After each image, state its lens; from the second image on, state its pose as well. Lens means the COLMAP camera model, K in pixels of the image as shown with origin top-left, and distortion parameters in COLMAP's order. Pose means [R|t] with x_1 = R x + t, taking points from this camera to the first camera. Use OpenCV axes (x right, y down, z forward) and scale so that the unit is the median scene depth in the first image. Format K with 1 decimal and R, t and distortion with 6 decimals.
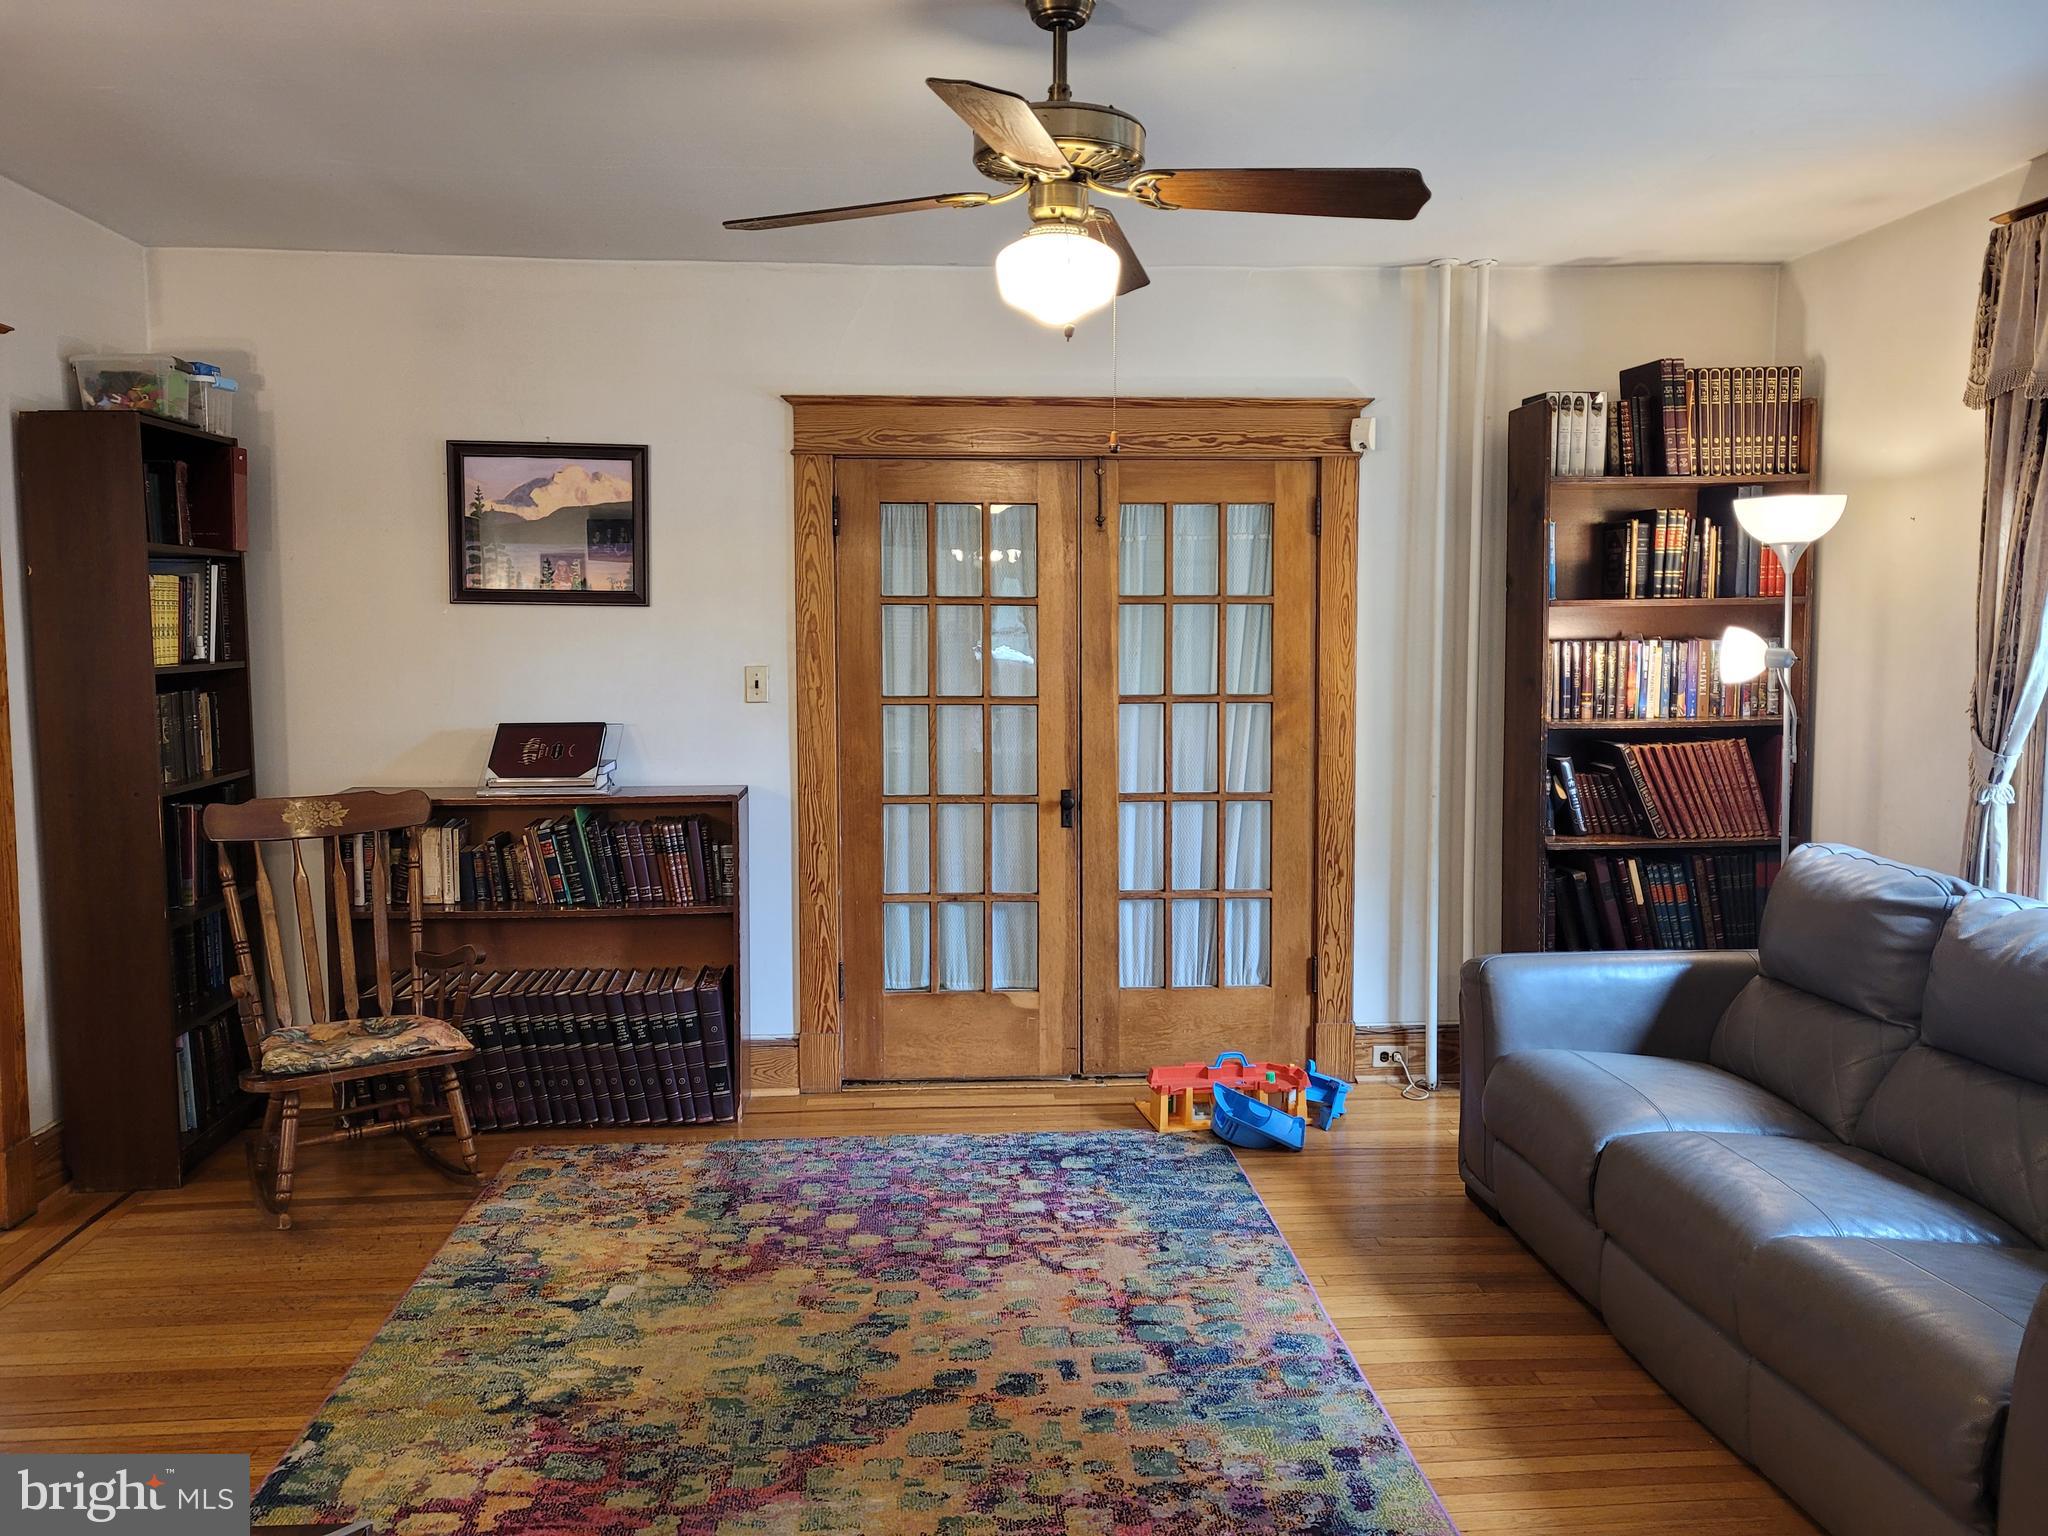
lens RADIAL K [[1548.5, 0, 1027.3], [0, 1548.5, 758.3], [0, 0, 1]] dist [0.058460, -0.050977]
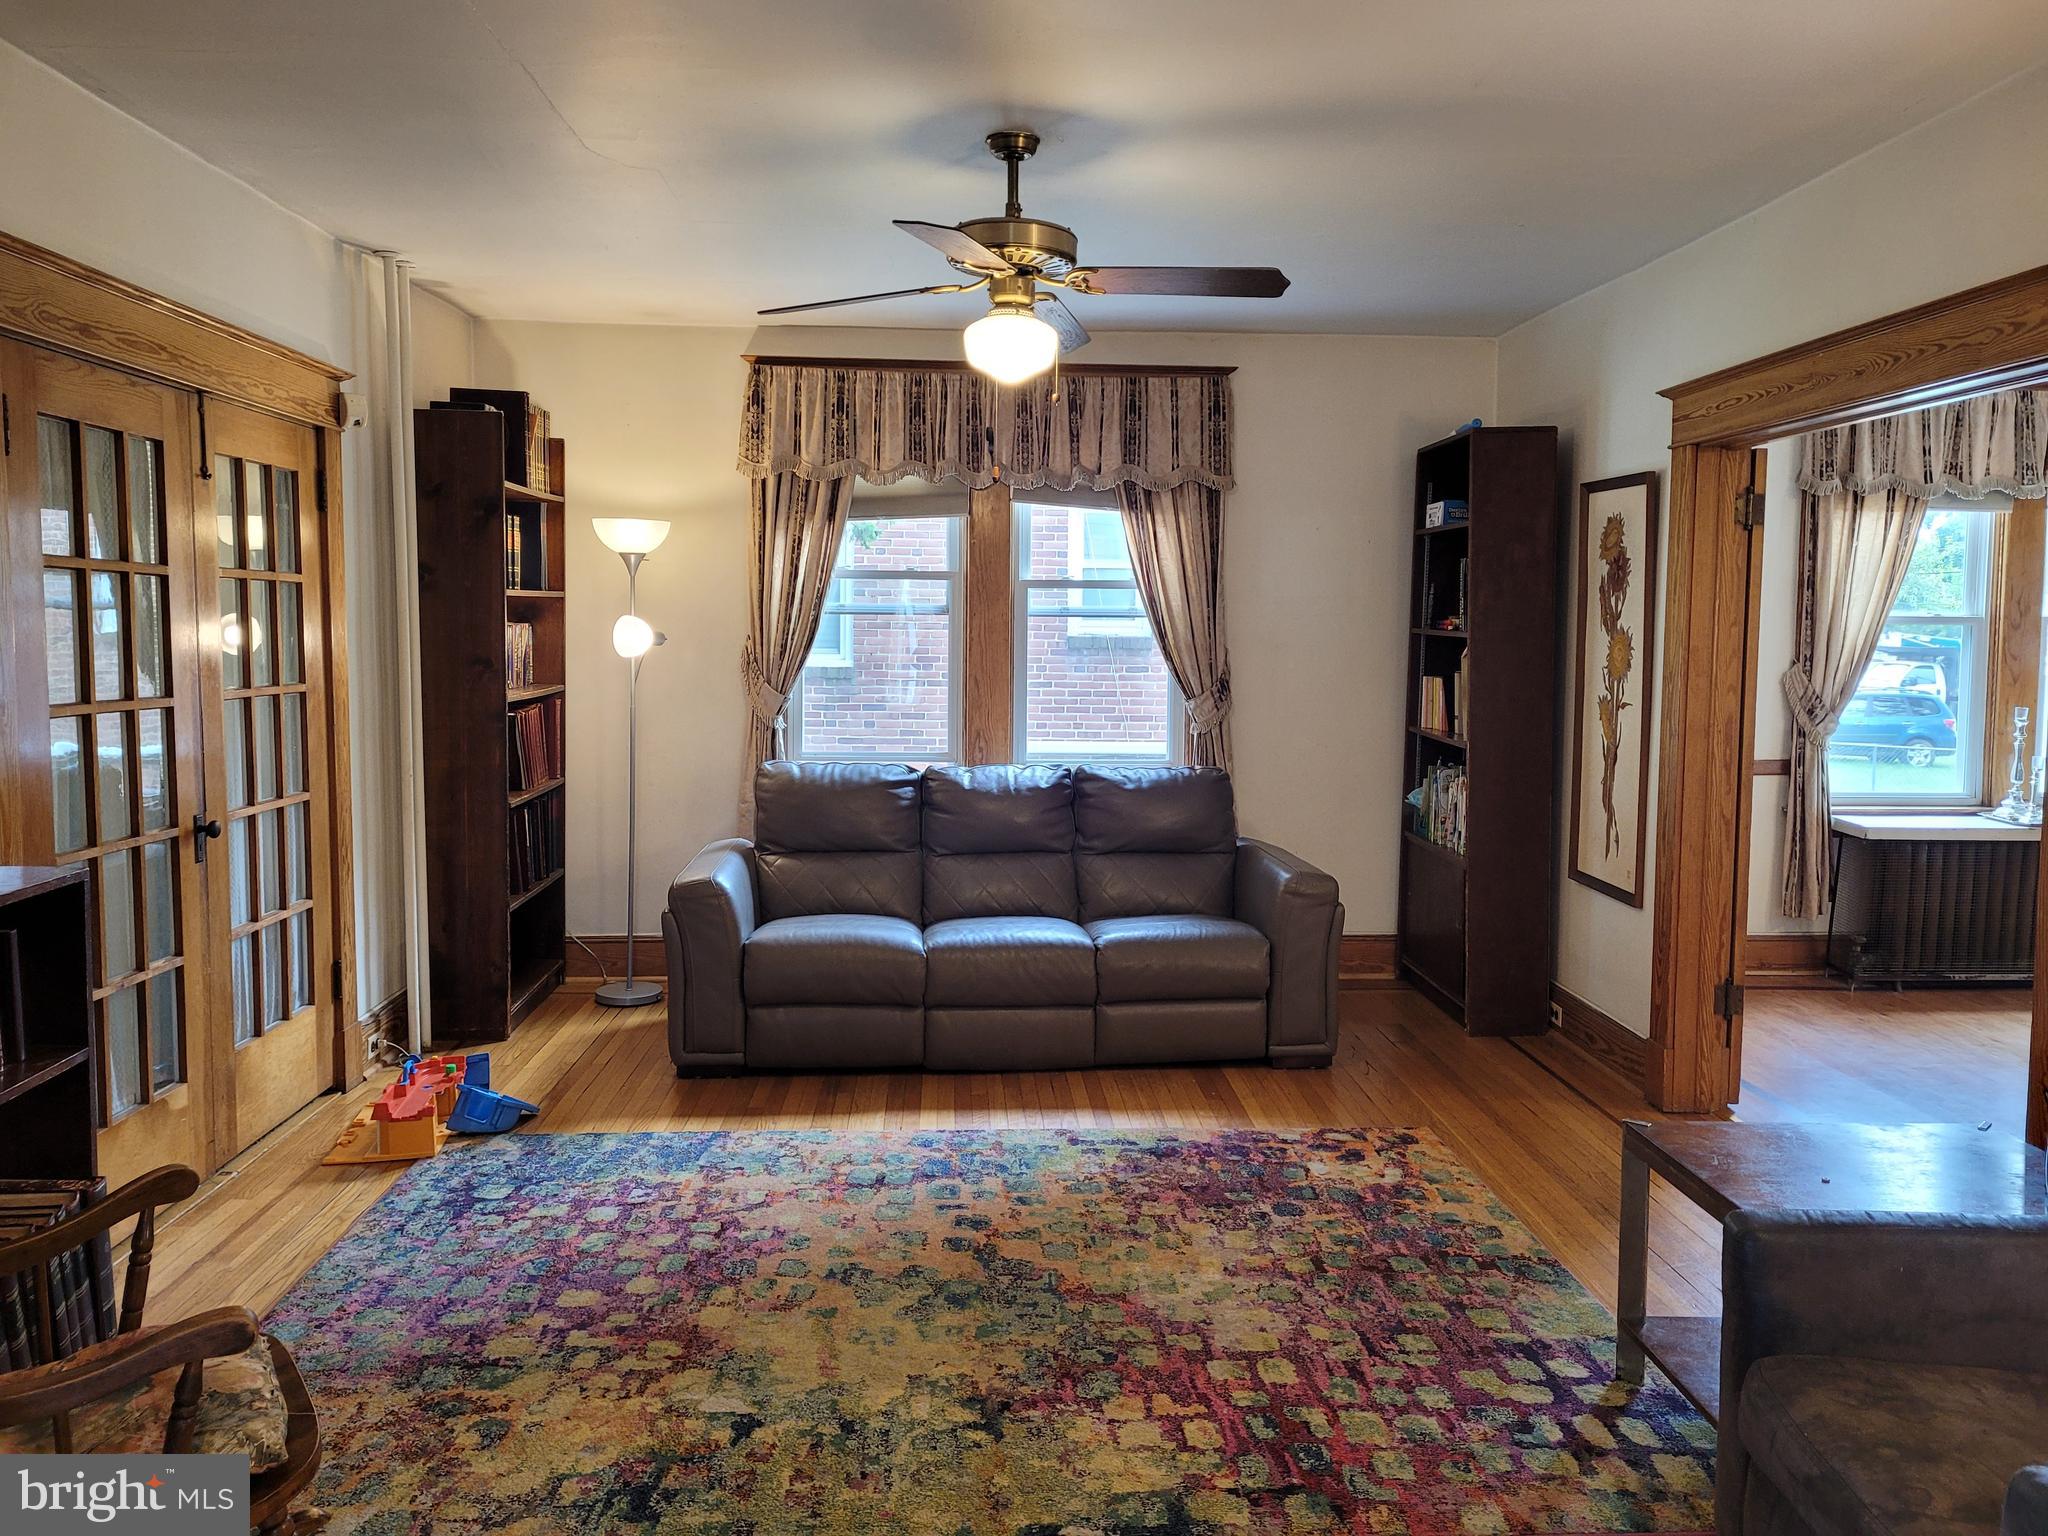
lens RADIAL K [[1548.5, 0, 1027.3], [0, 1548.5, 758.3], [0, 0, 1]] dist [0.058460, -0.050977]
pose [[0.015342, -0.084993, 0.996263, -1.018537], [0.079002, 0.993369, 0.083529, -0.055887], [-0.996756, 0.077426, 0.021955, 0.759958]]
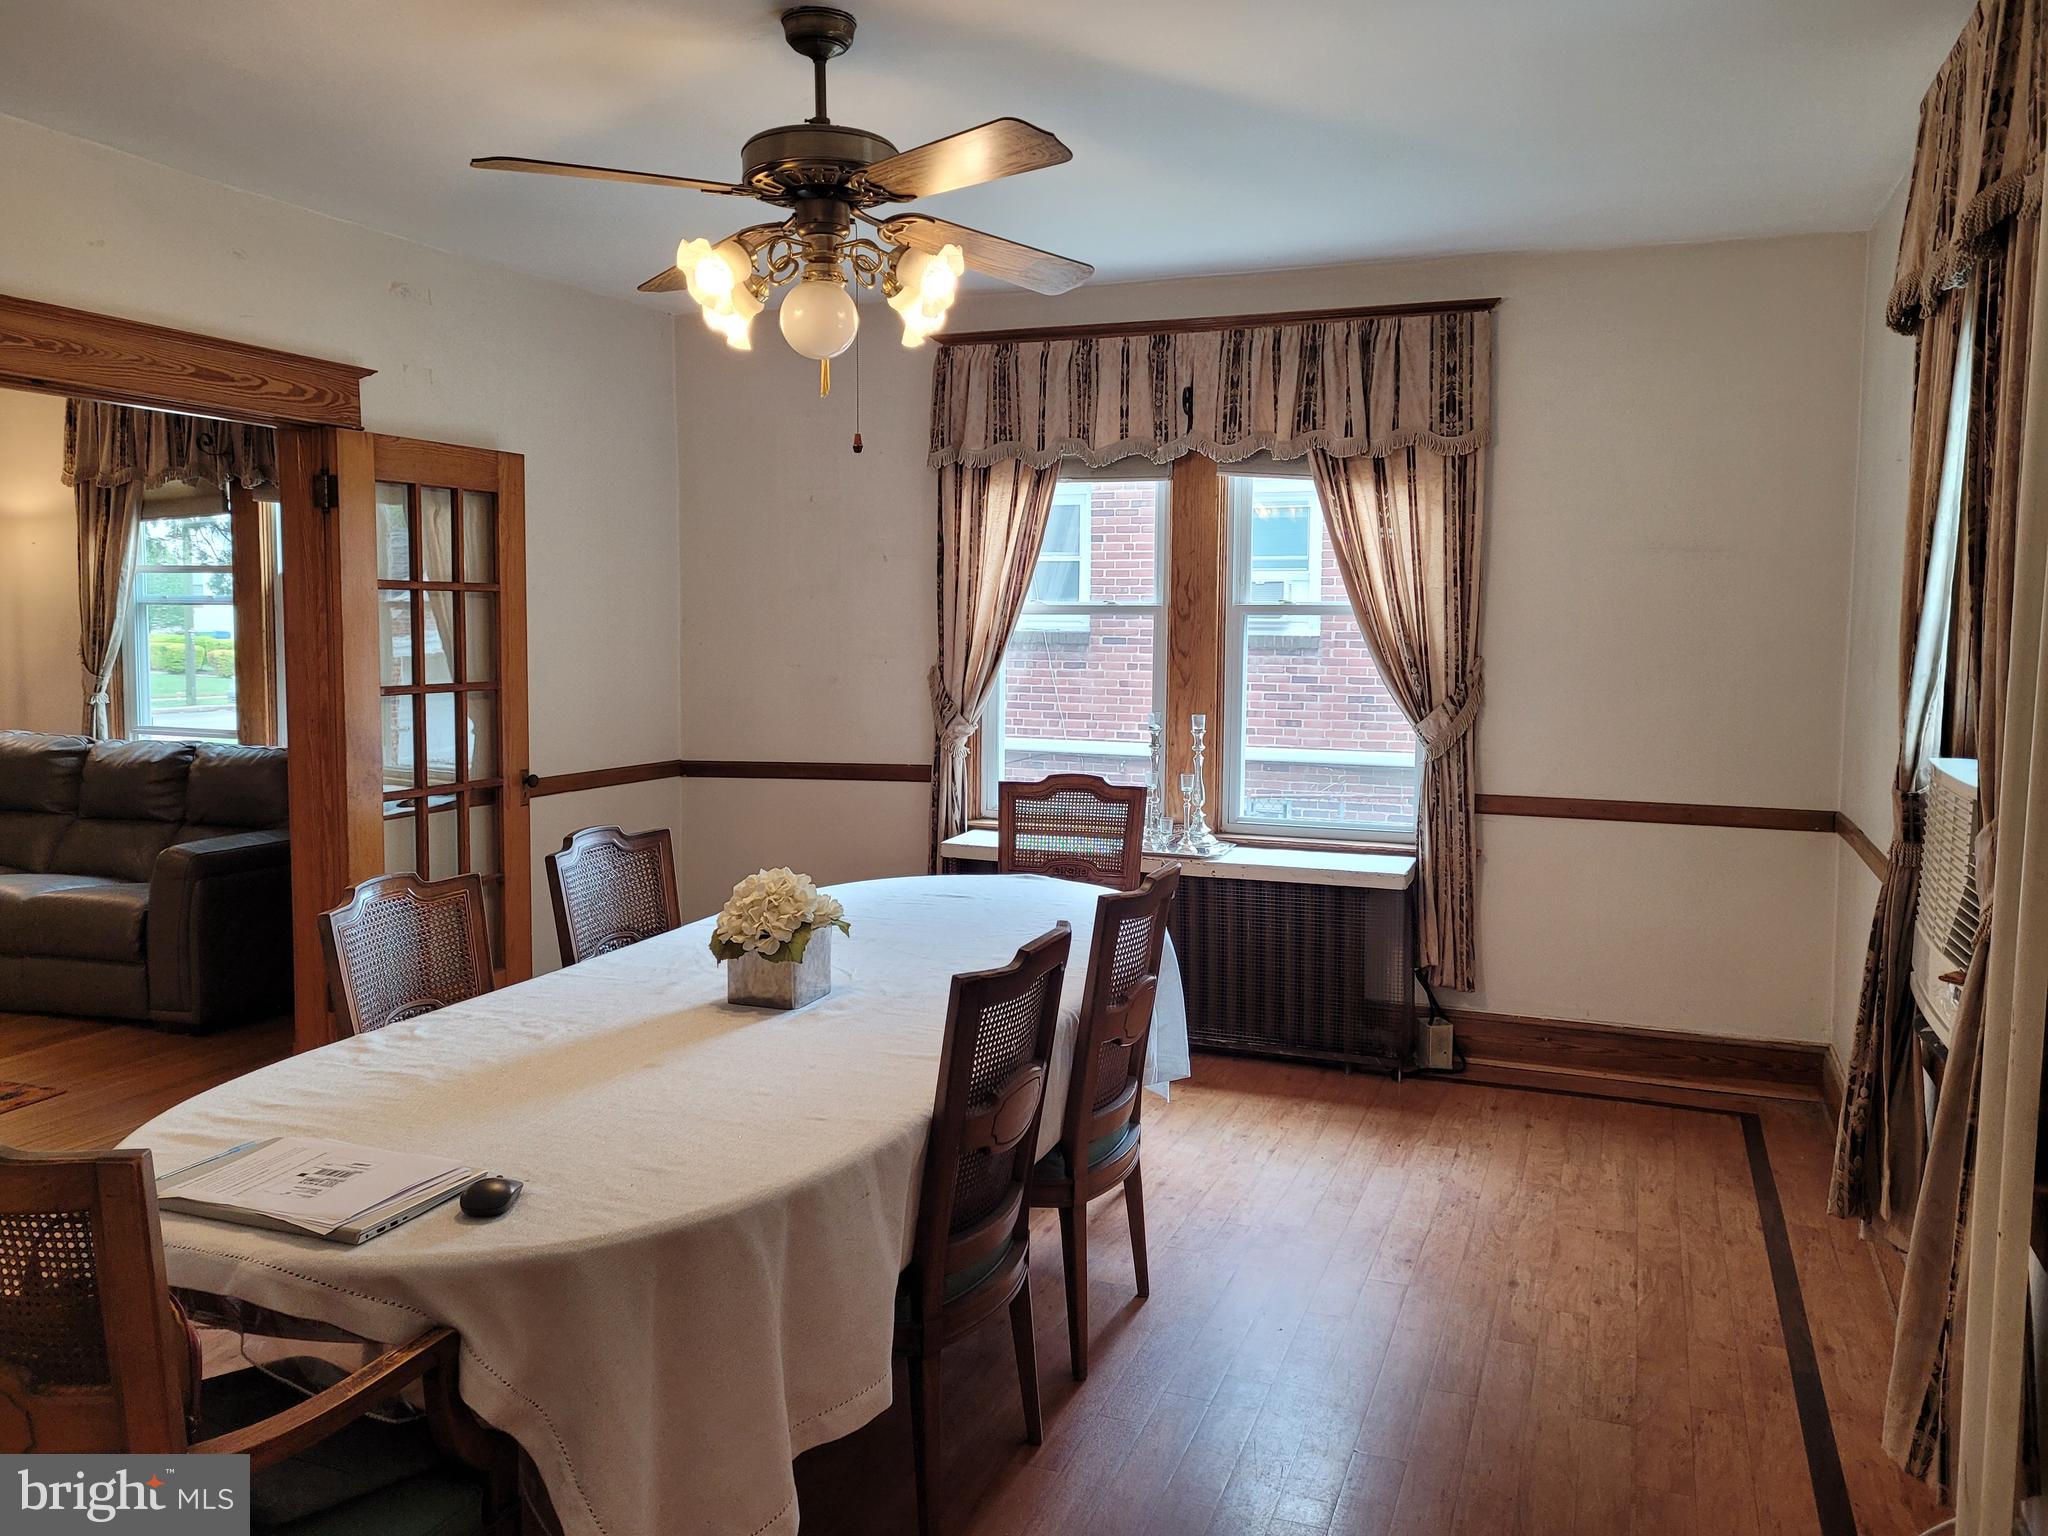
lens RADIAL K [[1838.6, 0, 1028.4], [0, 1838.6, 686.0], [0, 0, 1]] dist [0.089898, 0.002370]
pose [[0.484571, -0.033401, 0.874114, -0.805893], [0.070414, 0.997517, -0.000918, 0.090366], [-0.871914, 0.061995, 0.485720, -1.054930]]
